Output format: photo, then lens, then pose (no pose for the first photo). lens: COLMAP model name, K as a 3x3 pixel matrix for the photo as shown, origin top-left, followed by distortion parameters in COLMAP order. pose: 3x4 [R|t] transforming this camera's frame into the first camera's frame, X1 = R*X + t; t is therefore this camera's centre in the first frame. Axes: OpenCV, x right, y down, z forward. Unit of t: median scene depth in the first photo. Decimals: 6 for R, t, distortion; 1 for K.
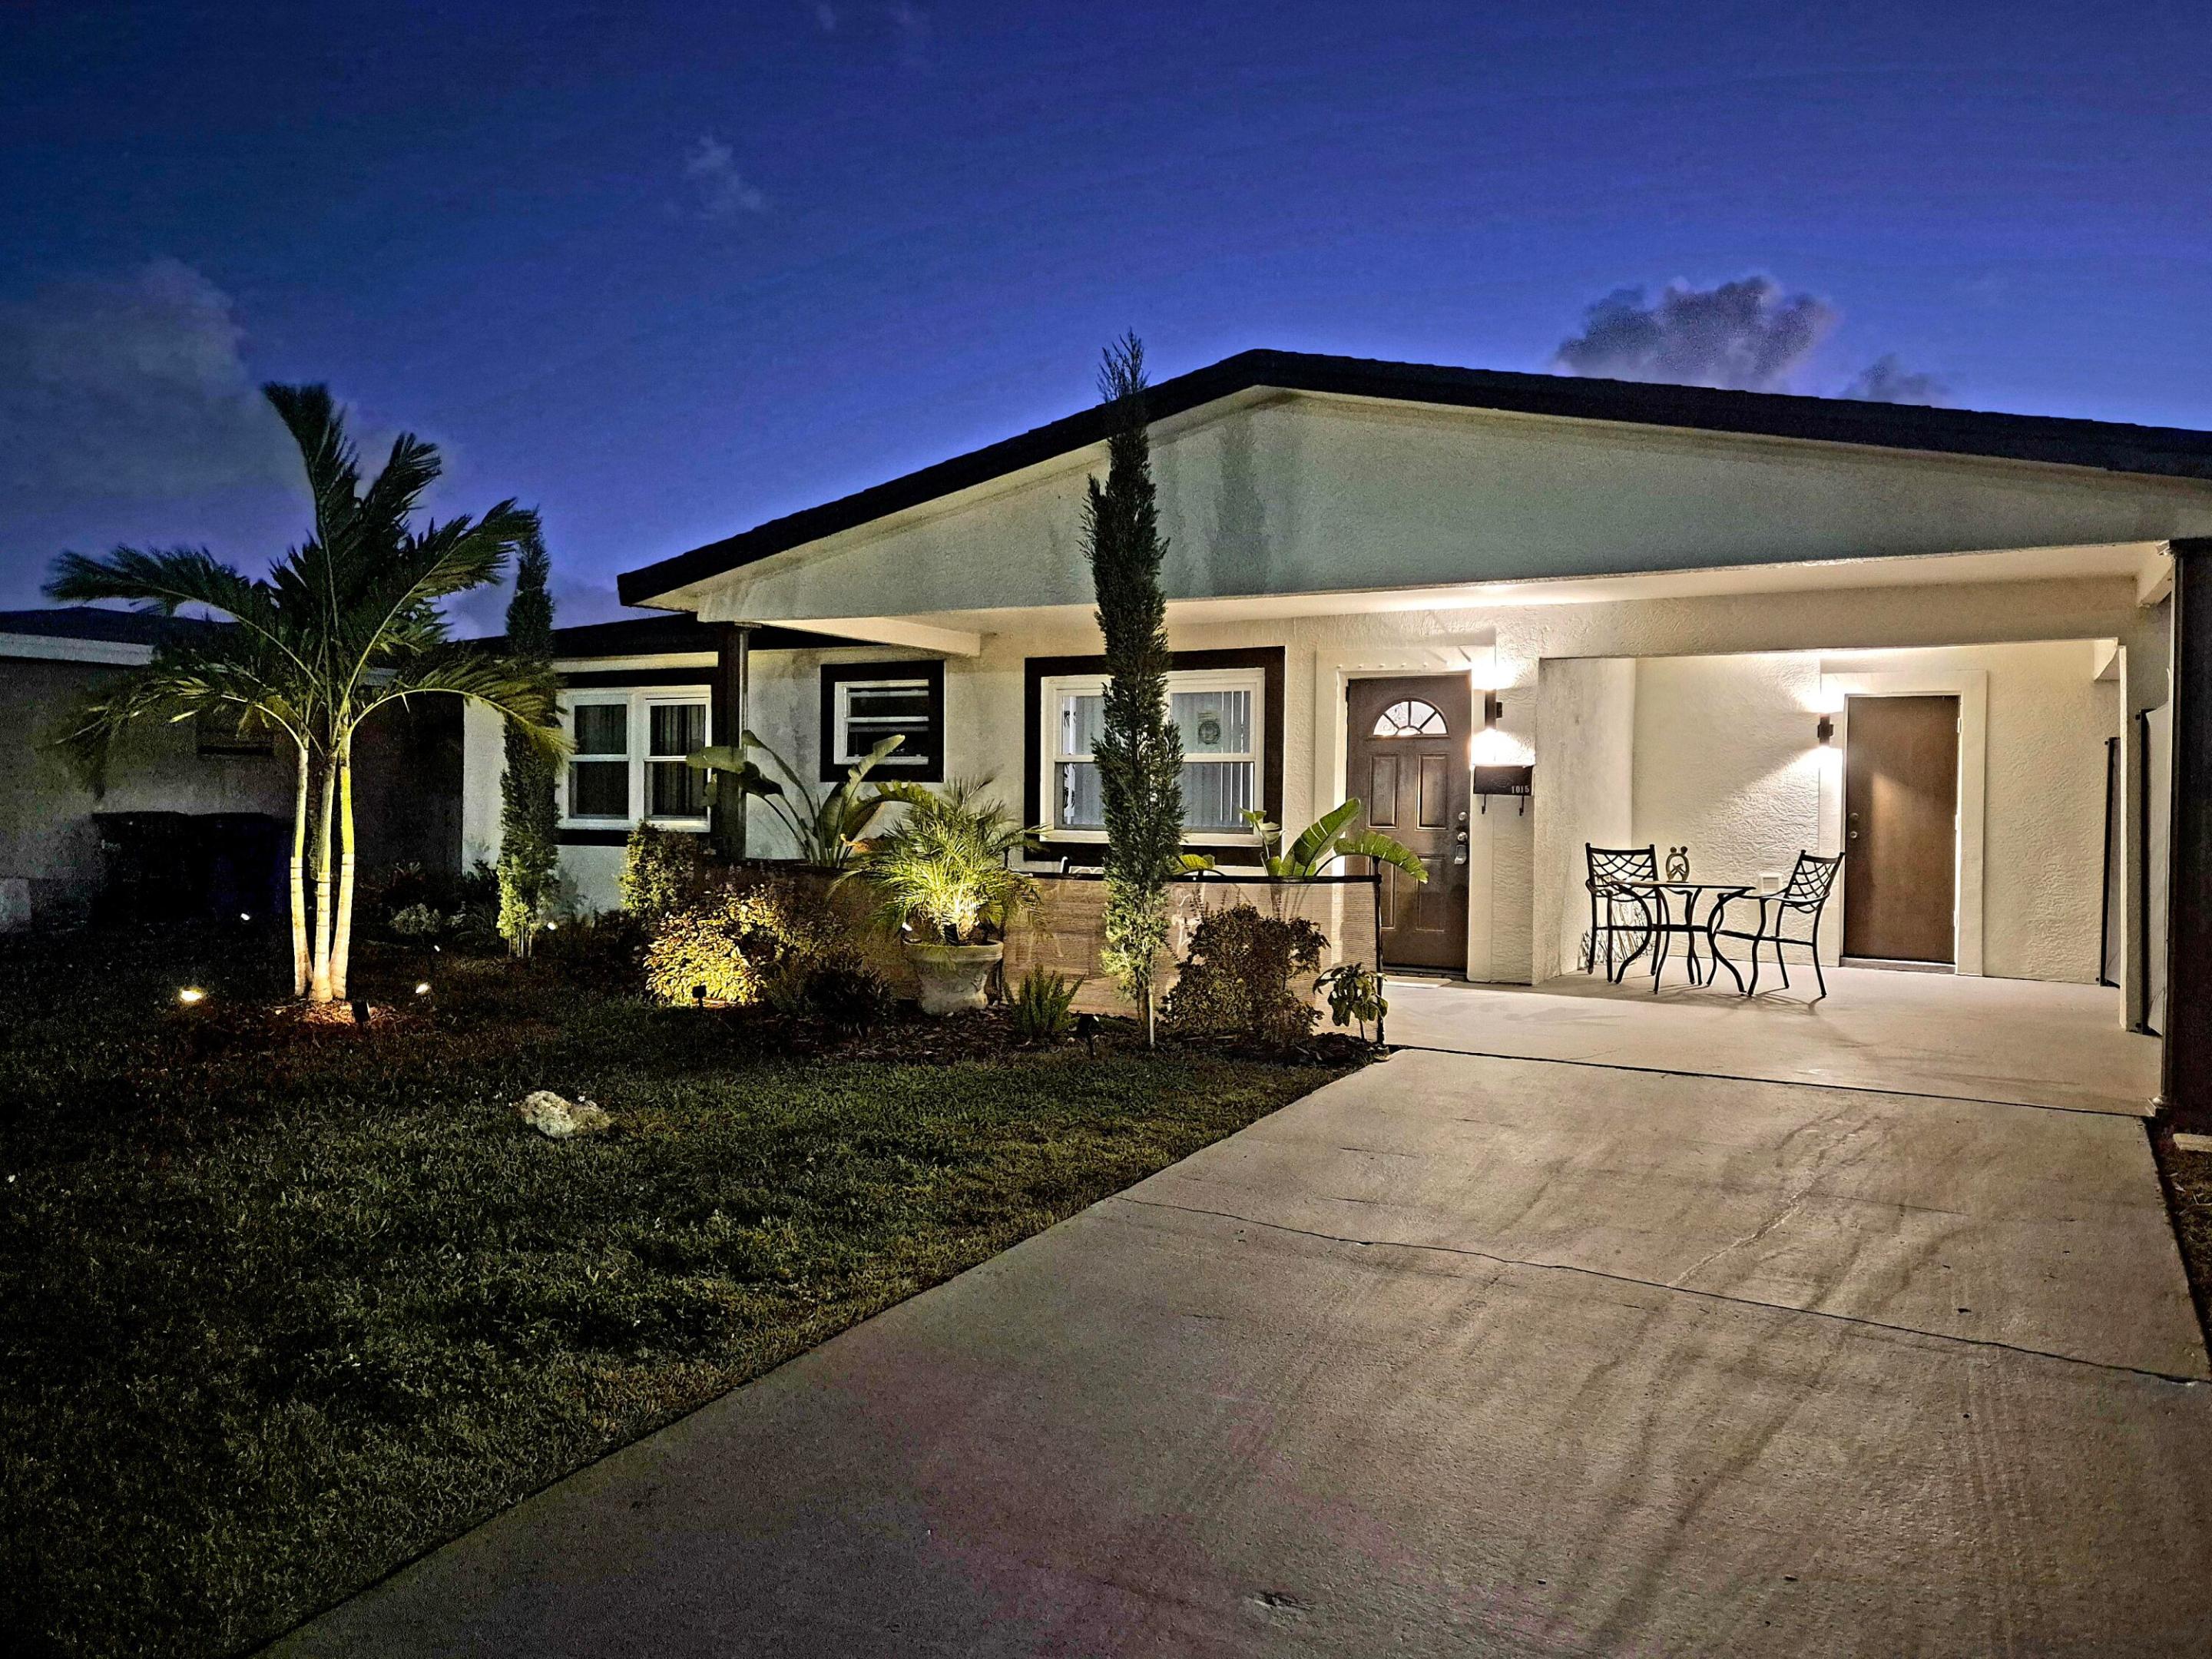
lens RADIAL K [[1536.5, 0, 1106.0], [0, 1536.5, 829.5], [0, 0, 1]] dist [0.054849, -0.005324]
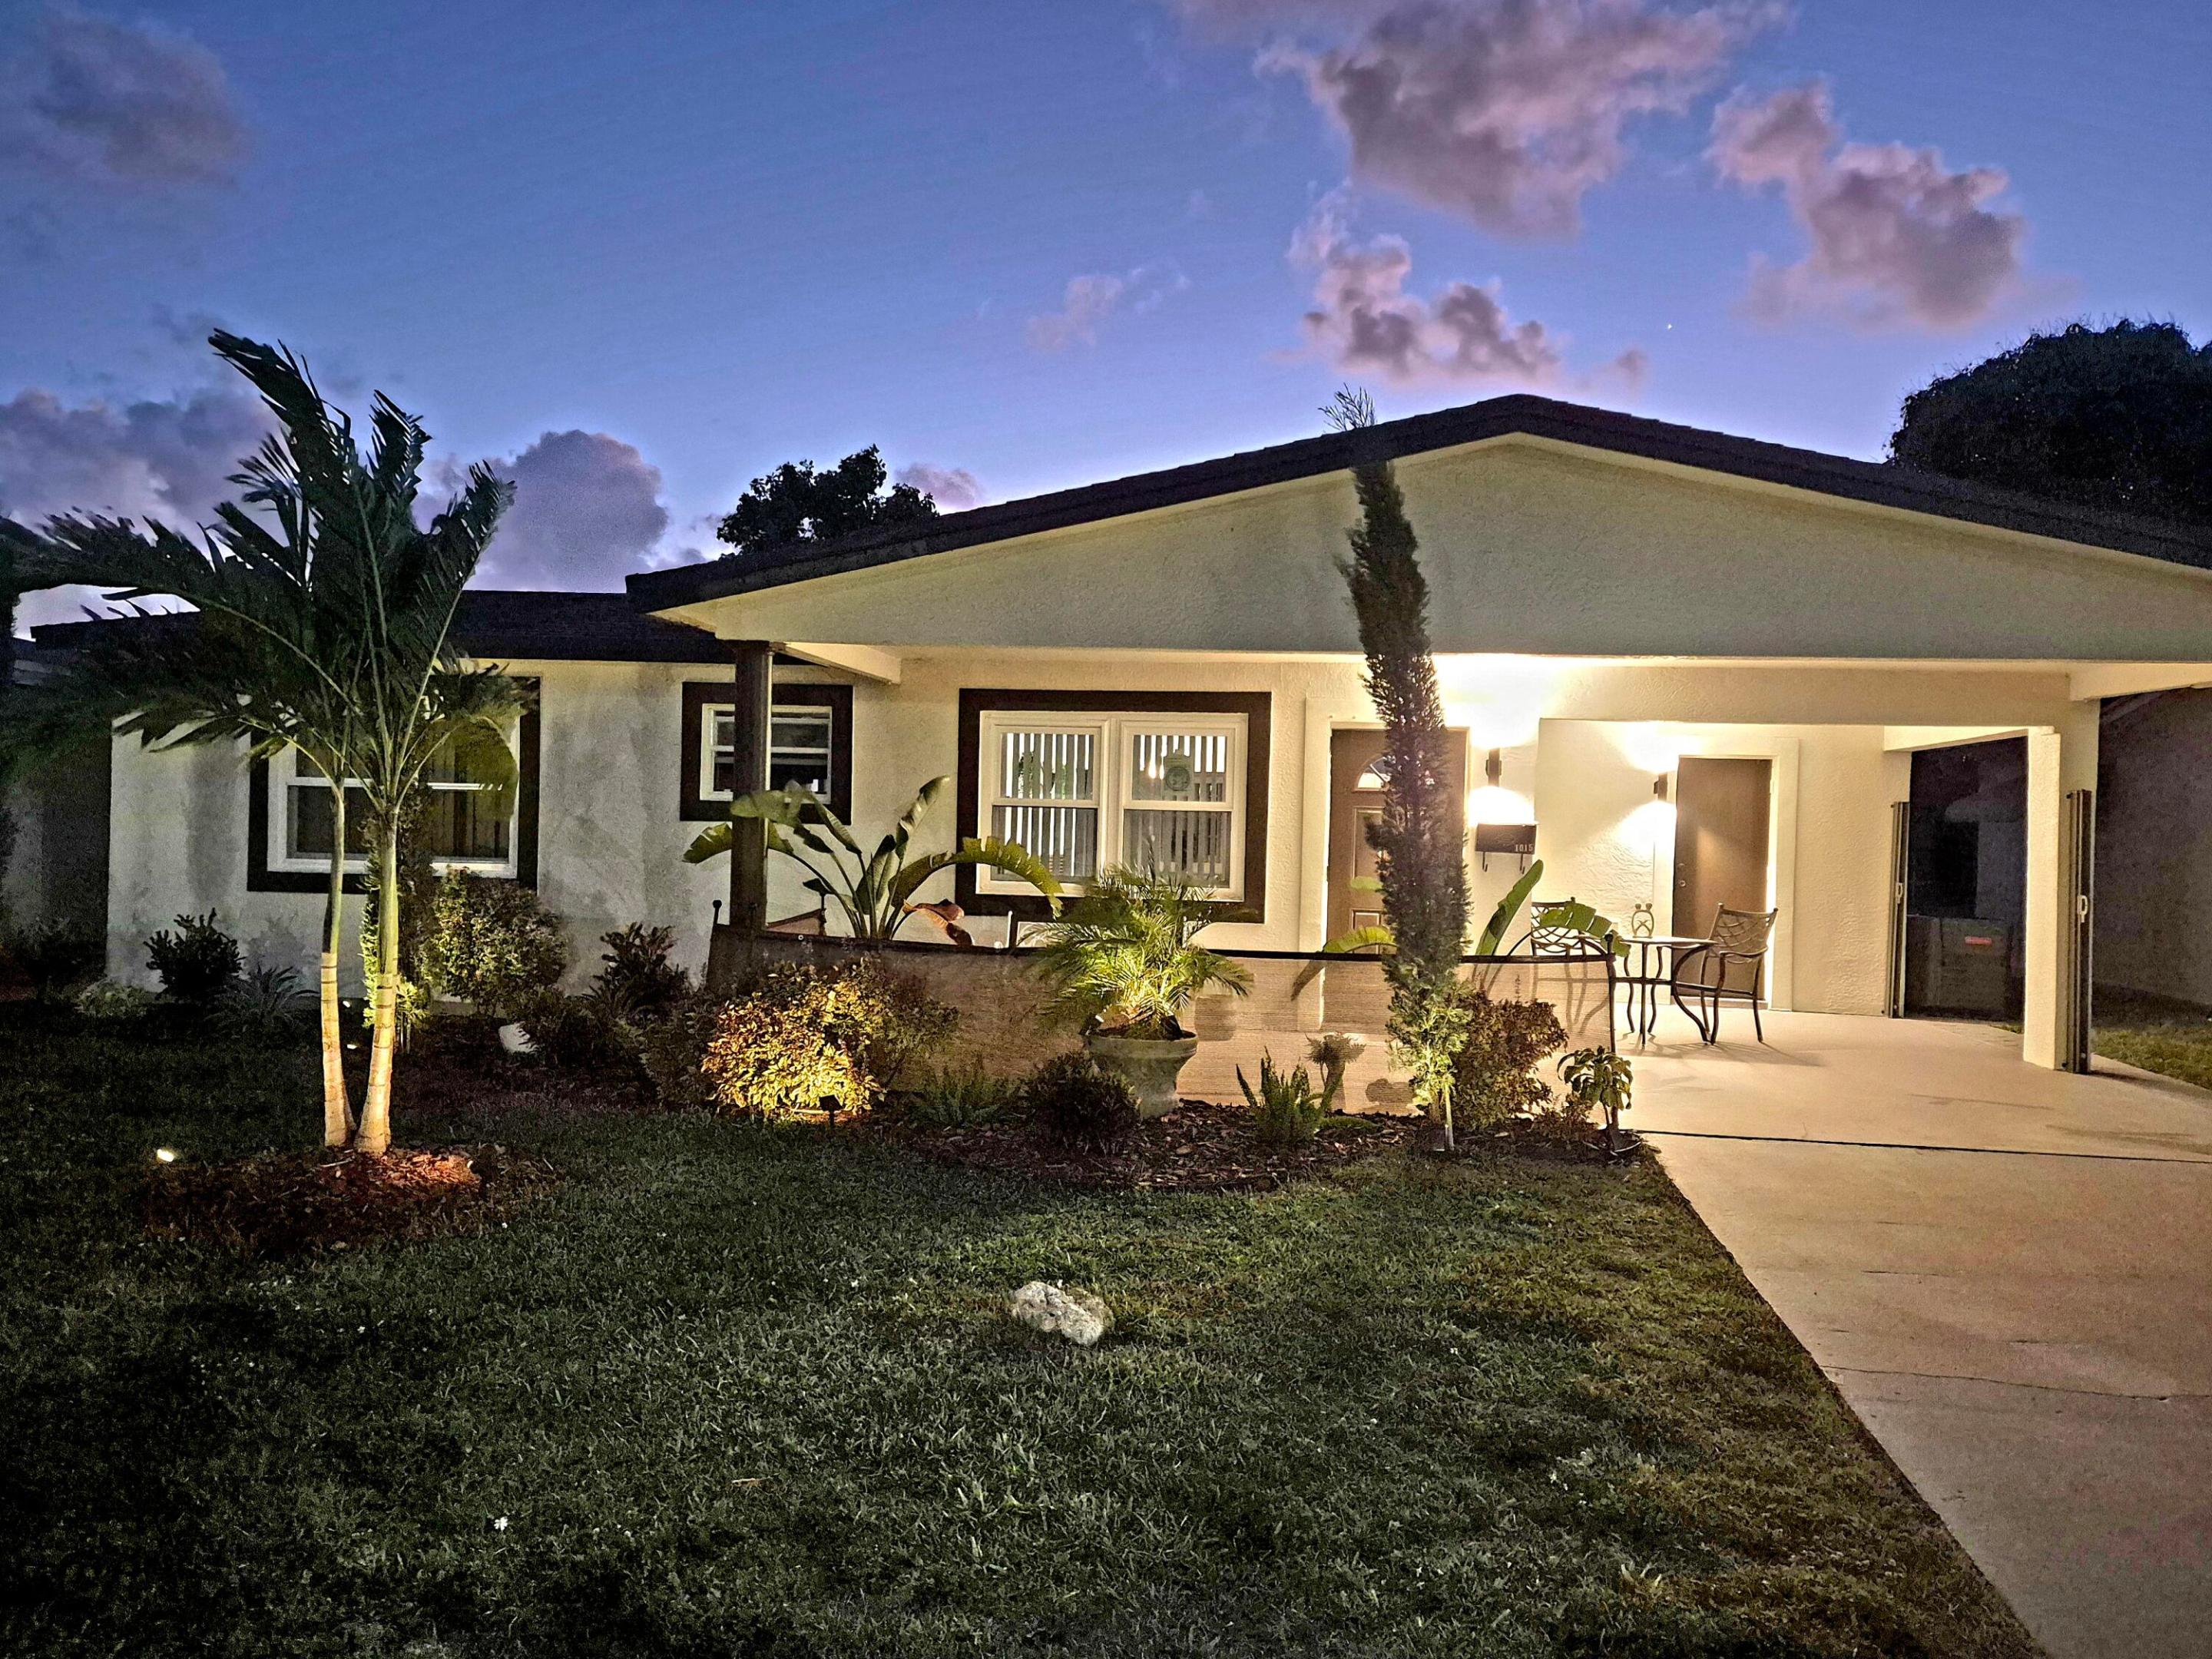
lens RADIAL K [[1536.5, 0, 1106.0], [0, 1536.5, 829.5], [0, 0, 1]] dist [0.054849, -0.005324]
pose [[0.929638, 0.010476, 0.368326, -0.337209], [-0.008814, 0.999942, -0.006195, -0.027588], [-0.368369, 0.002512, 0.929676, 0.153521]]
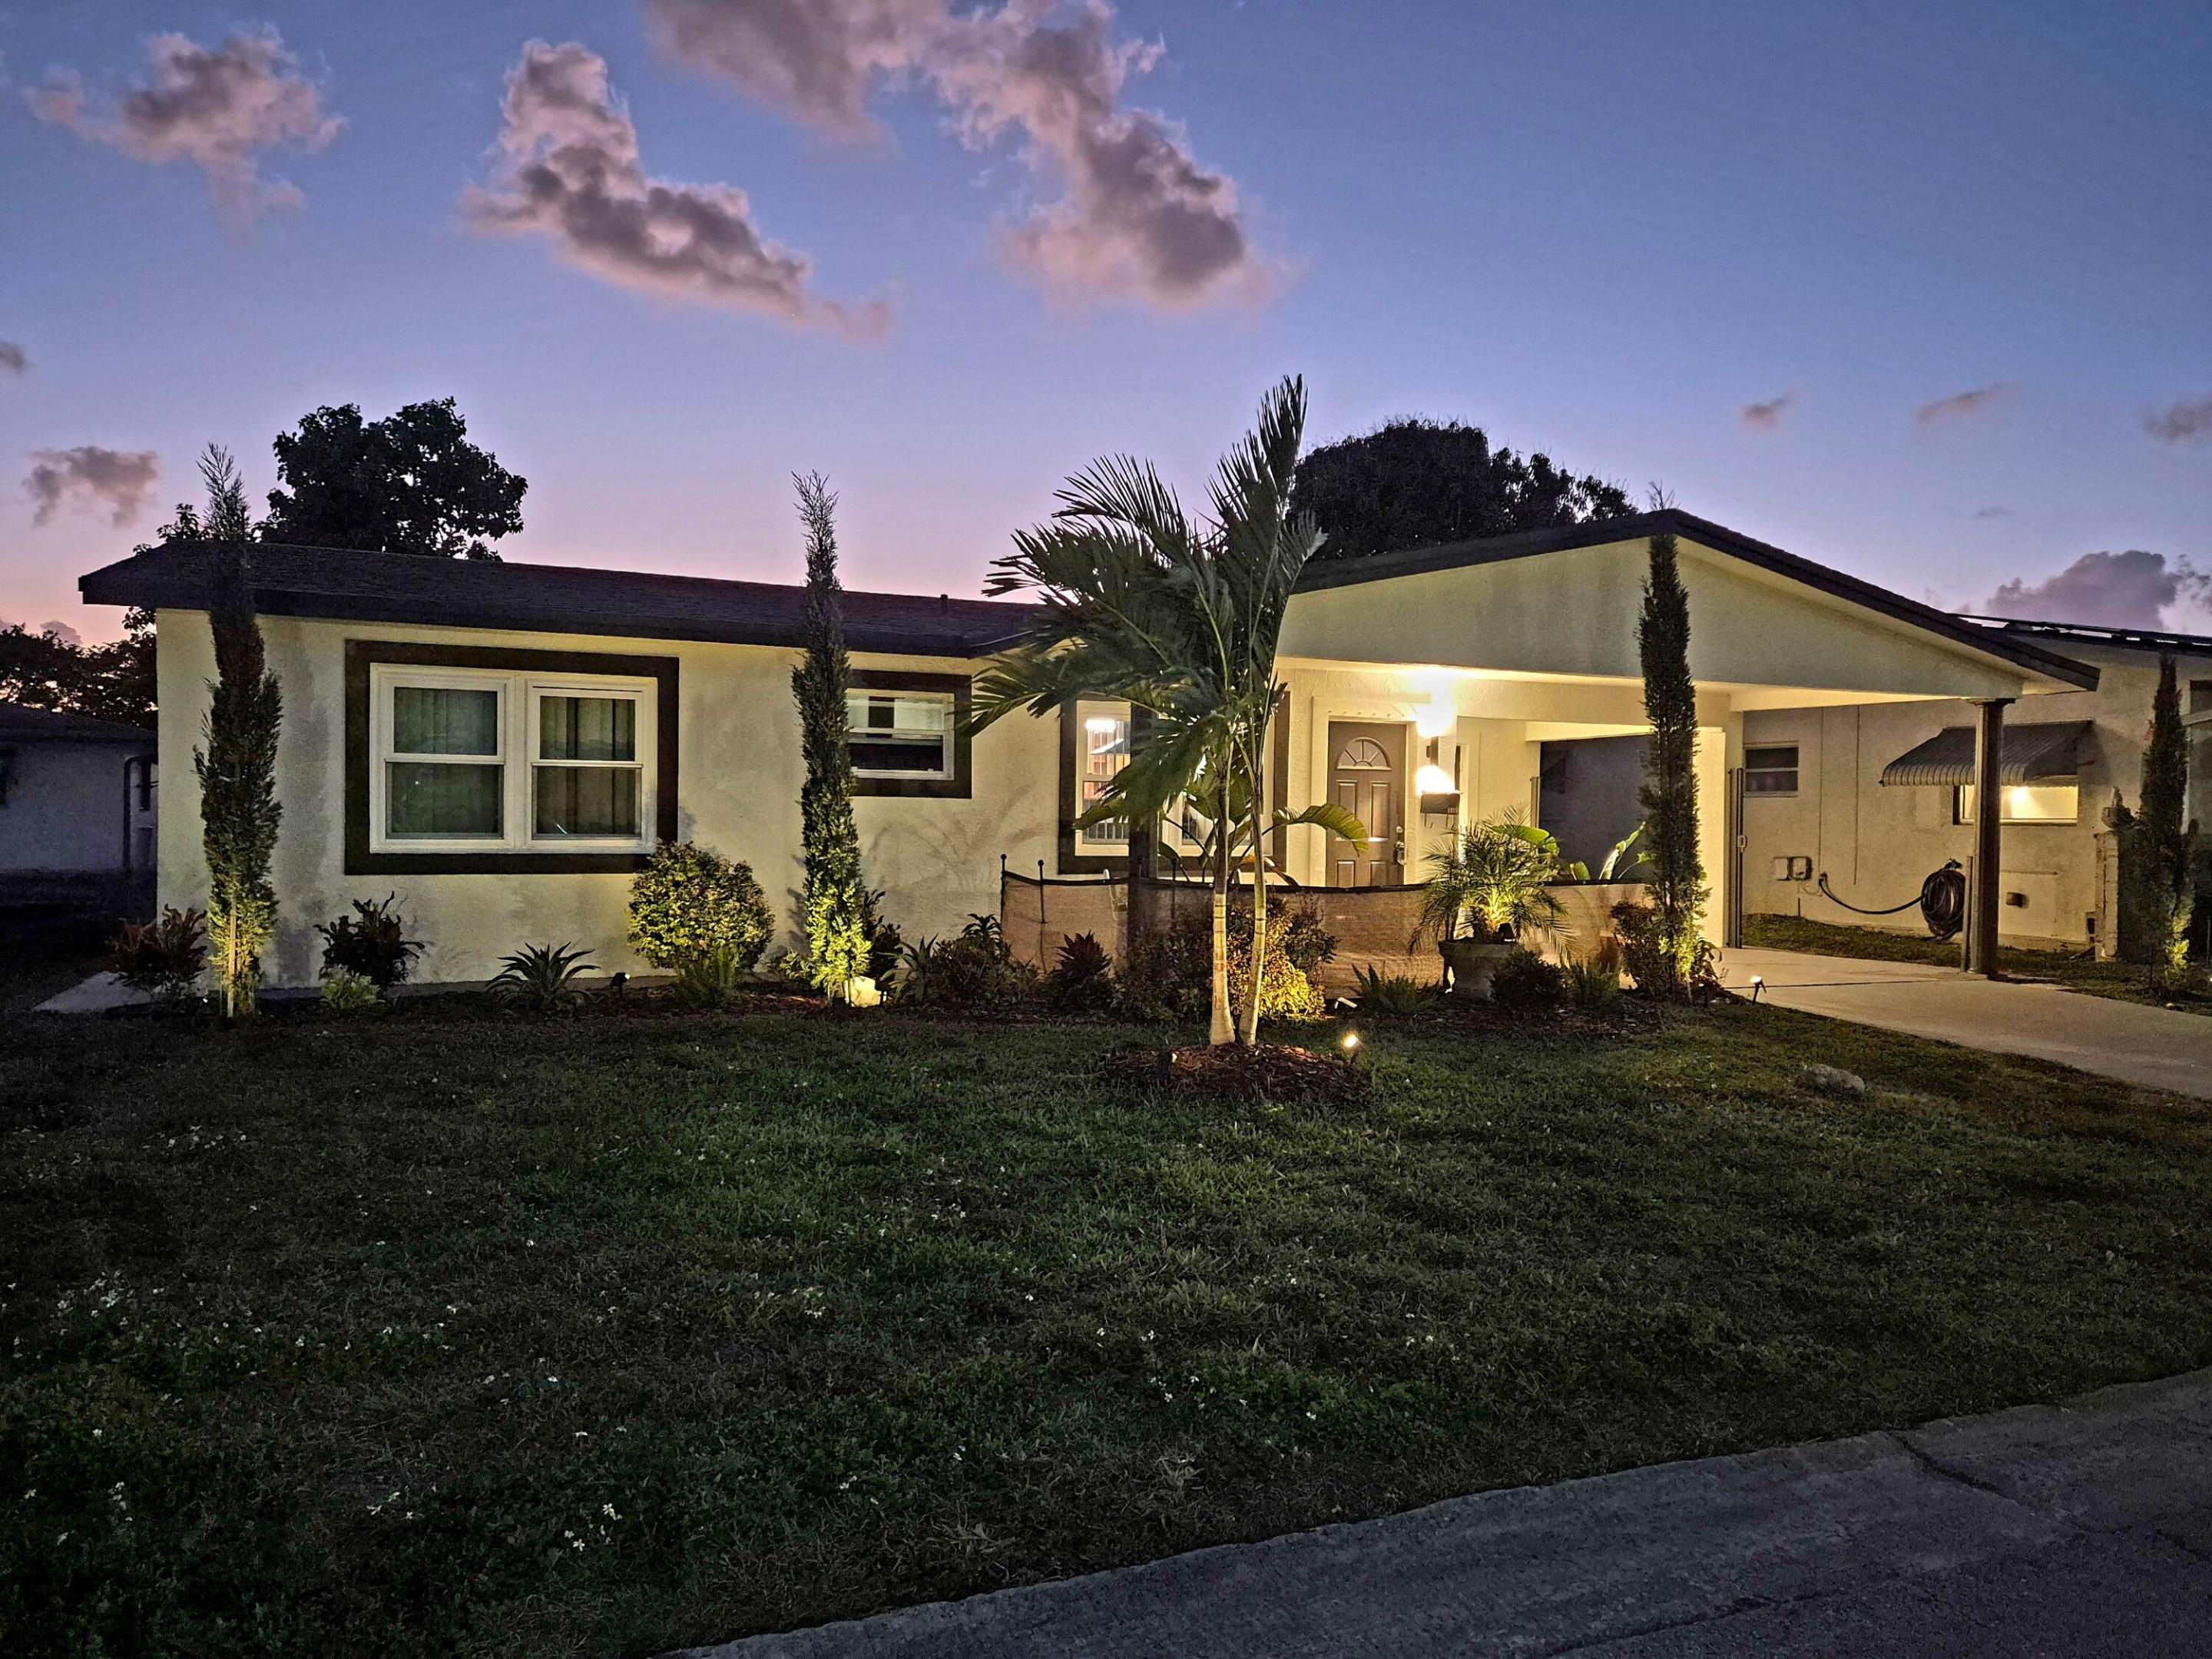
lens RADIAL K [[1508.1, 0, 1092.0], [0, 1508.1, 861.0], [0, 0, 1]] dist [0.079015, -0.075220]
pose [[0.626736, -0.026905, 0.778767, -0.940351], [0.007361, 0.999564, 0.028609, -0.020246], [-0.779197, -0.012198, 0.626661, 0.377665]]
